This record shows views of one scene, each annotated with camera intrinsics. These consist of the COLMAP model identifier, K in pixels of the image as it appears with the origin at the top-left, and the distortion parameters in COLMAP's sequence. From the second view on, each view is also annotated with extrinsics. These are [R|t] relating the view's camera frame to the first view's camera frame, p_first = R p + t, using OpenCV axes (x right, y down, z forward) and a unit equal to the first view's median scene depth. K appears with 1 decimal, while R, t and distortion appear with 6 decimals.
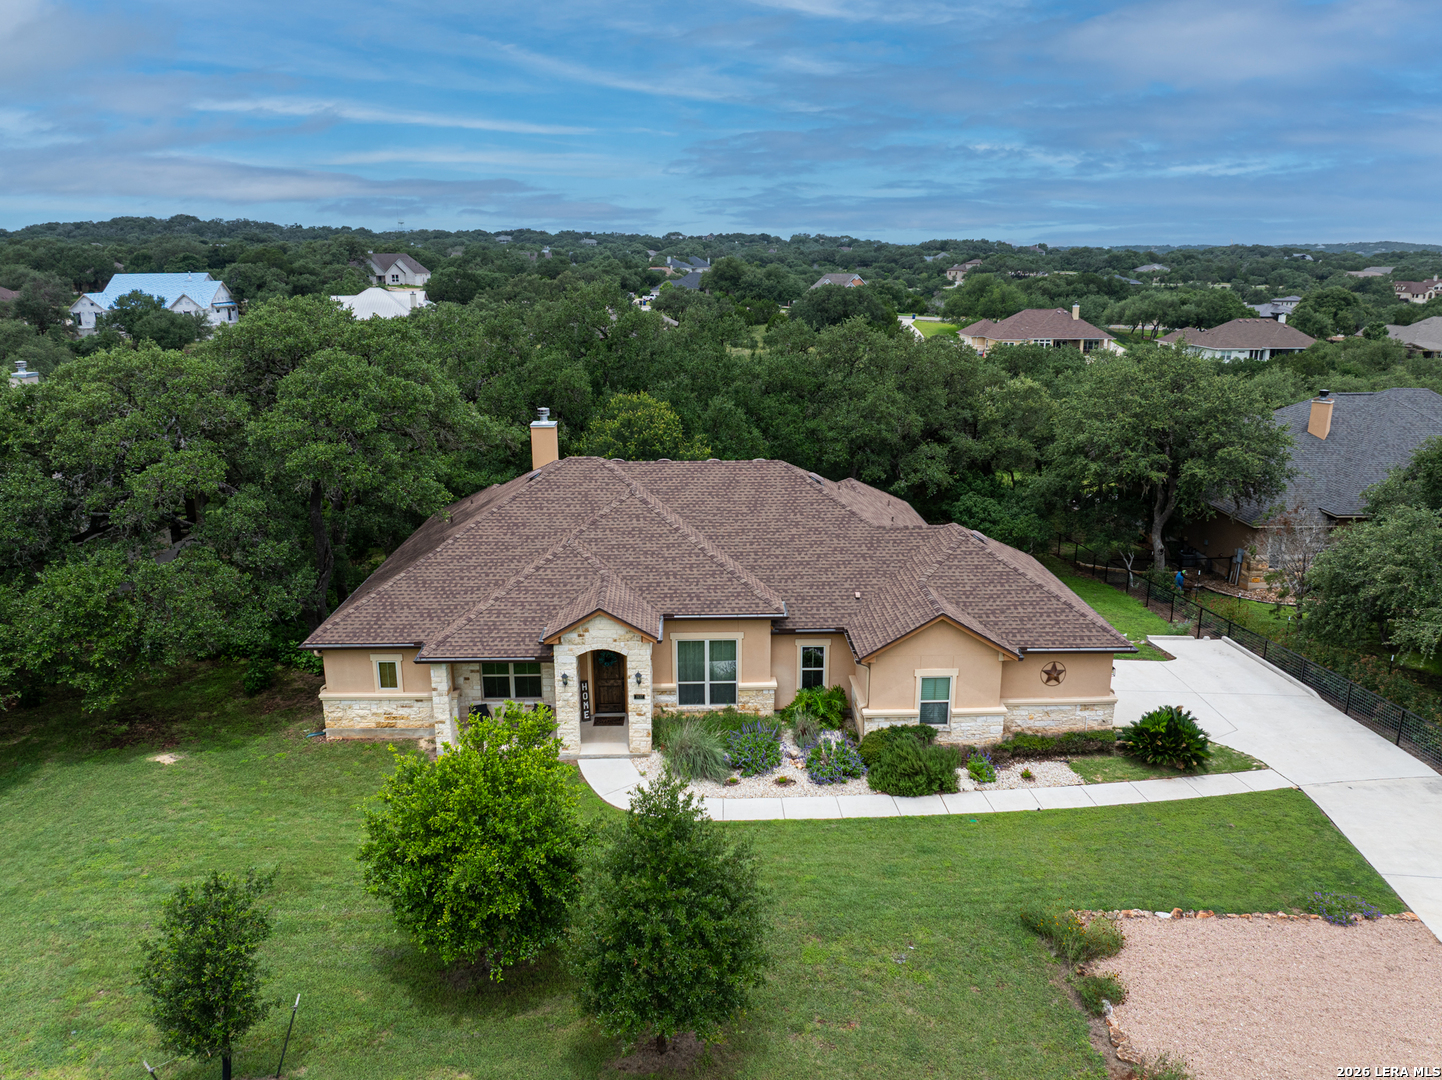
lens RADIAL K [[1015.9, 0, 721.7], [0, 1015.9, 530.7], [0, 0, 1]] dist [-0.068553, 0.040642]
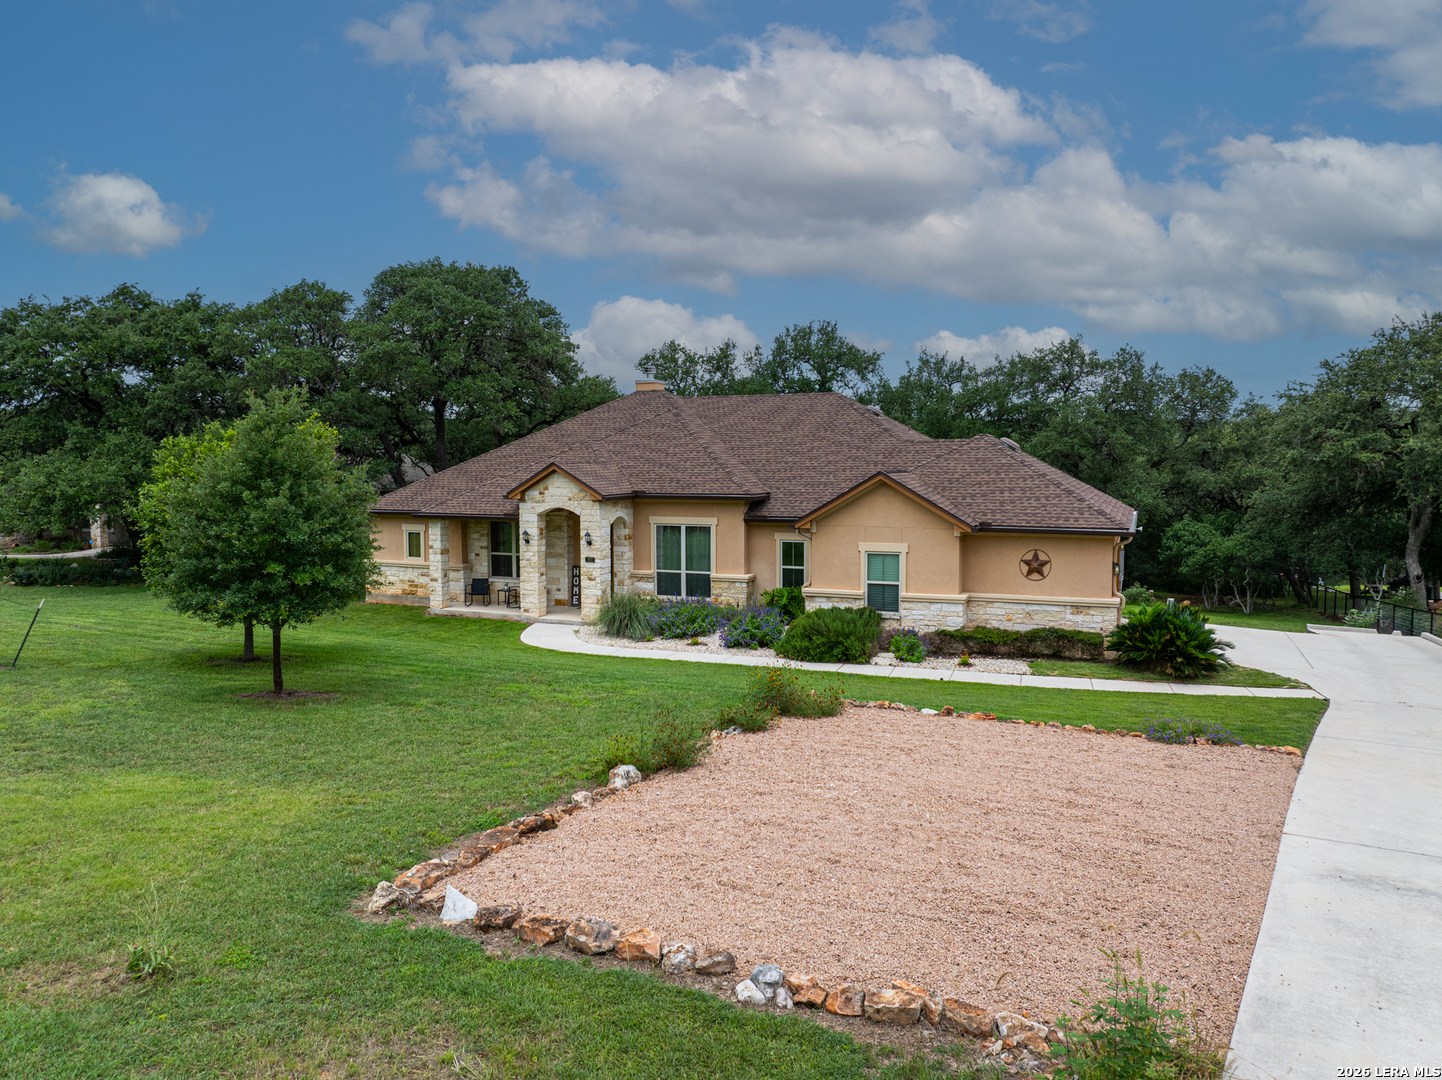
lens RADIAL K [[1015.9, 0, 721.7], [0, 1015.9, 530.7], [0, 0, 1]] dist [-0.068553, 0.040642]
pose [[0.910197, 0.027376, -0.413270, 0.445736], [-0.103782, 0.981055, -0.163583, 0.282973], [0.400962, 0.191783, 0.895795, 0.145181]]
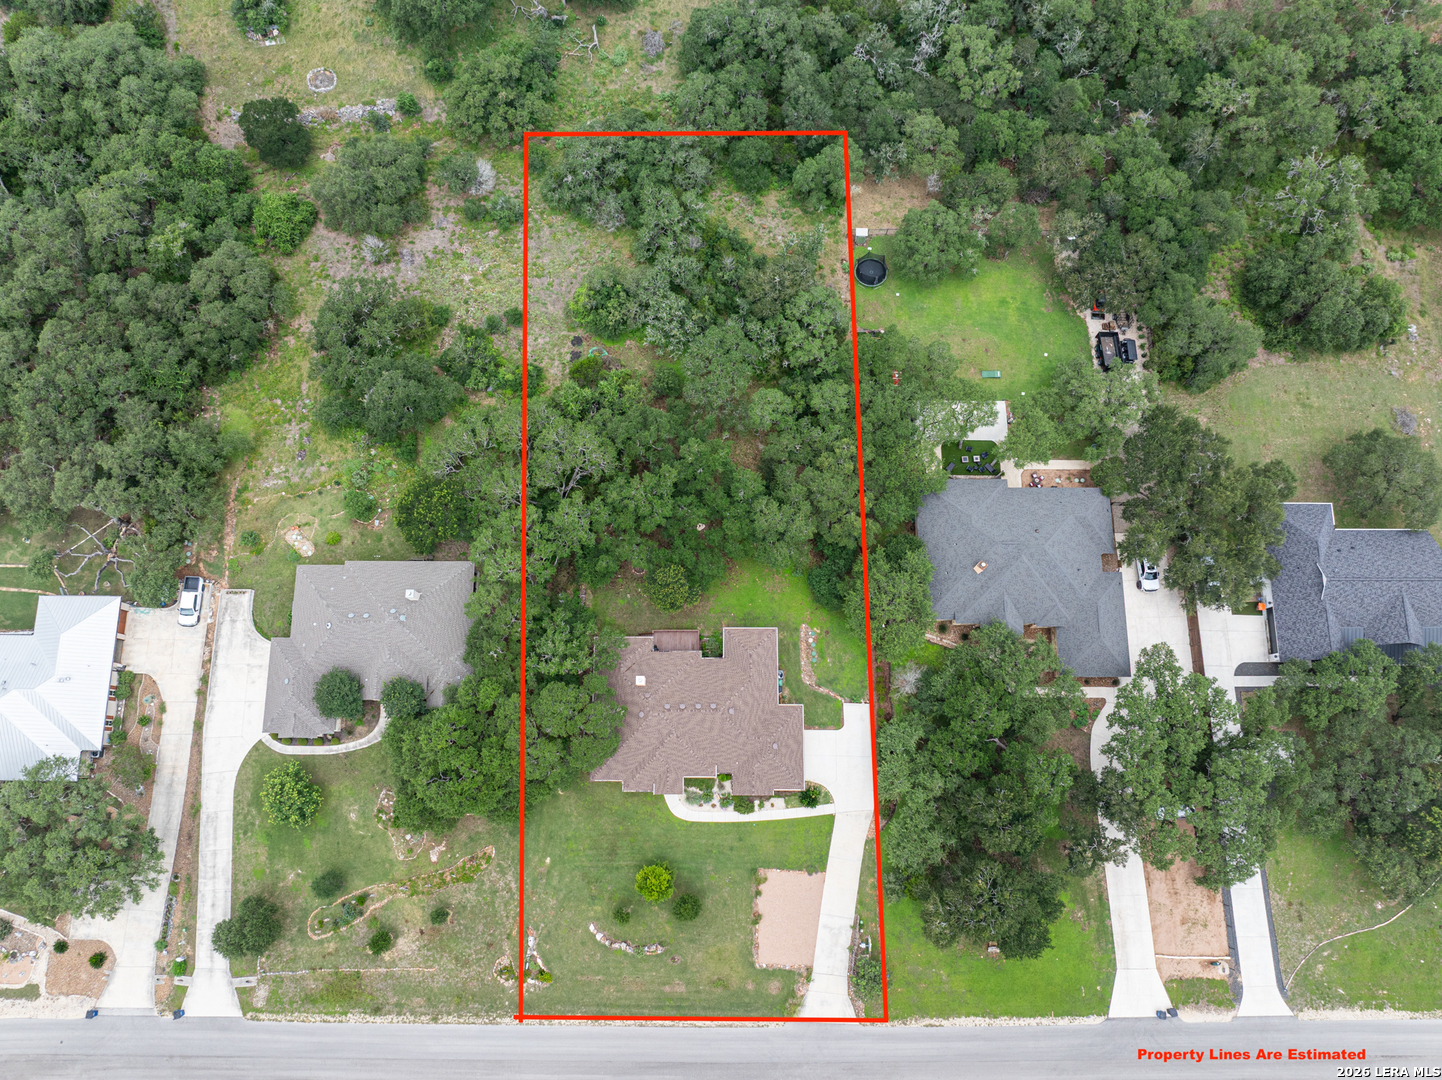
lens RADIAL K [[1015.9, 0, 721.7], [0, 1015.9, 530.7], [0, 0, 1]] dist [-0.068553, 0.040642]
pose [[0.999940, 0.009010, 0.006267, 0.055194], [-0.009896, 0.493145, 0.869891, -3.803501], [0.004747, -0.869900, 0.493205, -0.073423]]
